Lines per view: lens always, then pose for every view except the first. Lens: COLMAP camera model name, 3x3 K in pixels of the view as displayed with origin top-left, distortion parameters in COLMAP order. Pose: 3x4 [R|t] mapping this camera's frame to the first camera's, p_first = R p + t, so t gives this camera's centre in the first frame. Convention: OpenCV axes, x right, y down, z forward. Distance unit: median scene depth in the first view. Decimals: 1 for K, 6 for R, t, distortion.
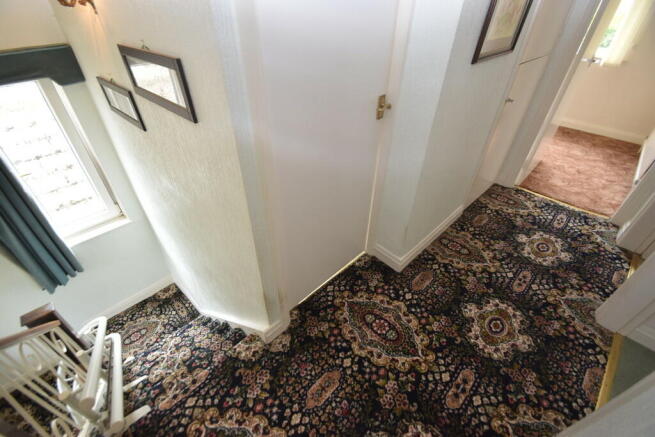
lens RADIAL K [[284.8, 0, 327.5], [0, 284.8, 218.5], [0, 0, 1]] dist [-0.001751, -0.000439]
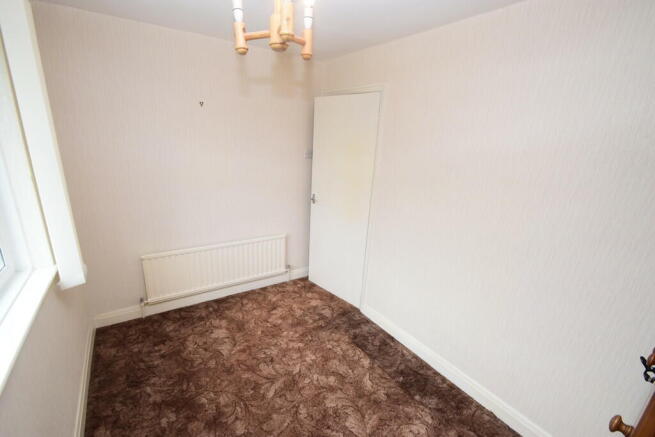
lens RADIAL K [[284.8, 0, 327.5], [0, 284.8, 218.5], [0, 0, 1]] dist [-0.001751, -0.000439]
pose [[-0.976204, -0.099089, 0.192893, 0.287060], [0.100668, 0.580779, 0.807813, -0.496861], [-0.192073, 0.808008, -0.556983, 0.604737]]
